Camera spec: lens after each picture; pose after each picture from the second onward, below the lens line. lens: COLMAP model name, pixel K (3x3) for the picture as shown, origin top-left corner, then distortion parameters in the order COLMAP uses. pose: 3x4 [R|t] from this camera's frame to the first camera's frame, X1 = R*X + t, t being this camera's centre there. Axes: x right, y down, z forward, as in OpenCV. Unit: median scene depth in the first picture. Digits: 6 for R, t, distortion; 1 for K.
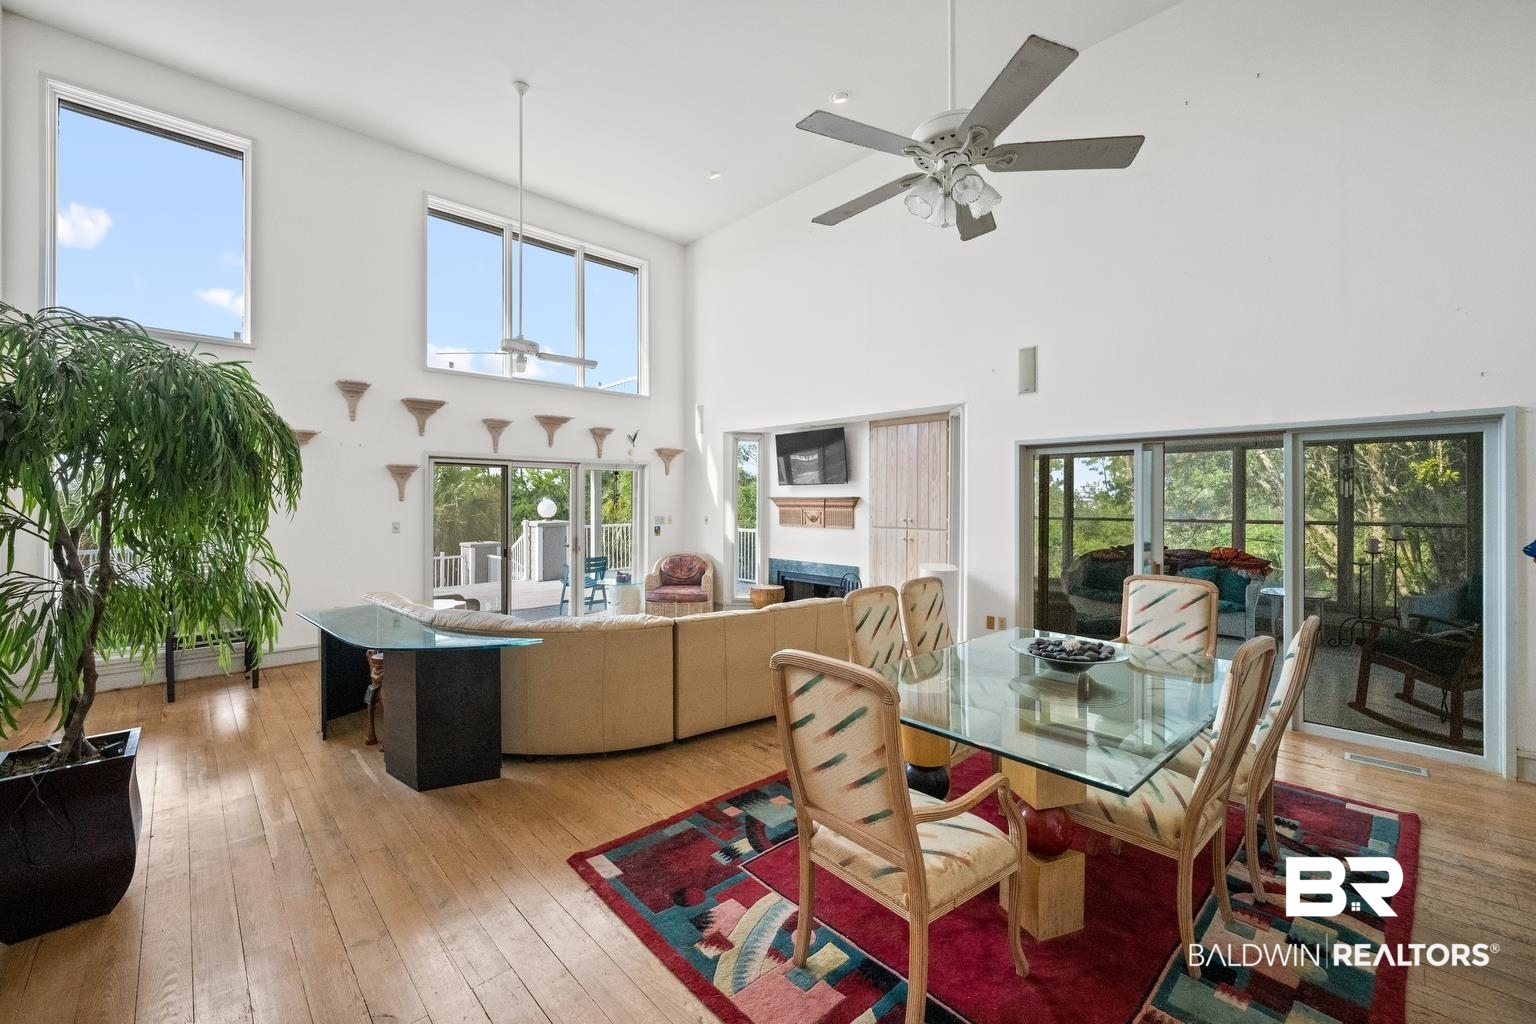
lens RADIAL K [[610.6, 0, 771.4], [0, 610.6, 499.1], [0, 0, 1]] dist [0.010867, 0.000029]
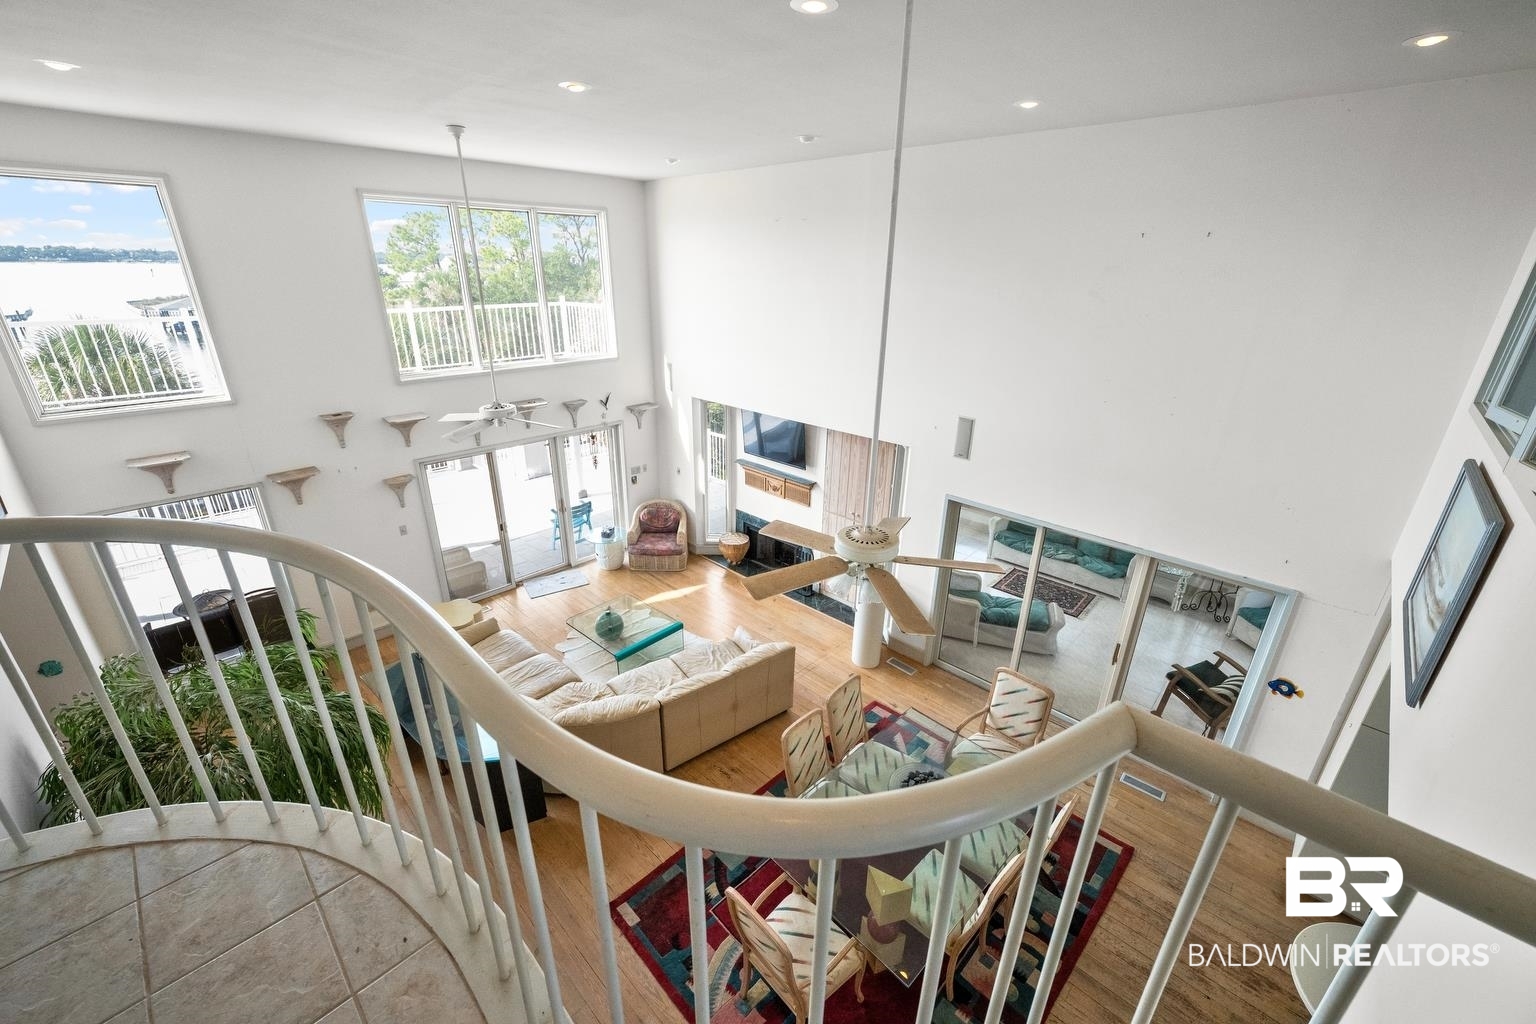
lens RADIAL K [[608.5, 0, 768.0], [0, 608.5, 512.0], [0, 0, 1]] dist [0.026399, 0.000225]
pose [[0.999217, 0.002027, 0.039502, 0.012761], [-0.016628, 0.927679, 0.373008, -0.372107], [-0.035889, -0.373373, 0.926987, -0.053800]]
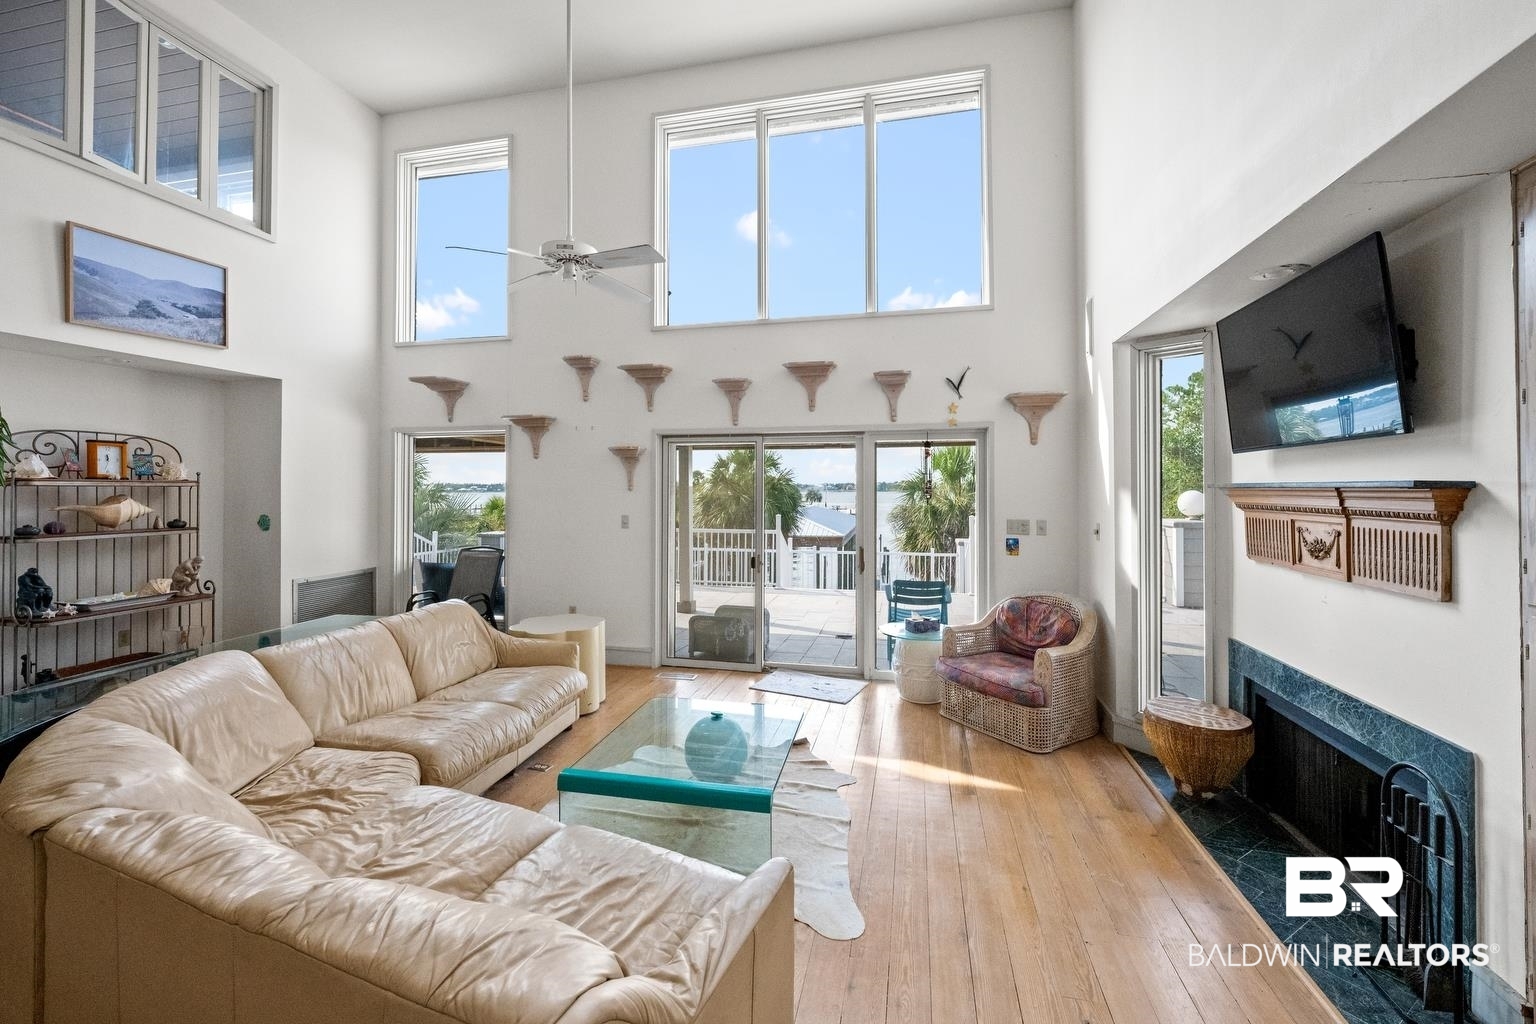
lens RADIAL K [[649.2, 0, 756.3], [0, 649.2, 478.5], [0, 0, 1]] dist [0.015400, 0.000018]
pose [[0.527834, -0.010496, -0.849283, 0.227303], [-0.005298, 0.999863, -0.015650, 0.001515], [0.849331, 0.012760, 0.527706, 0.601358]]
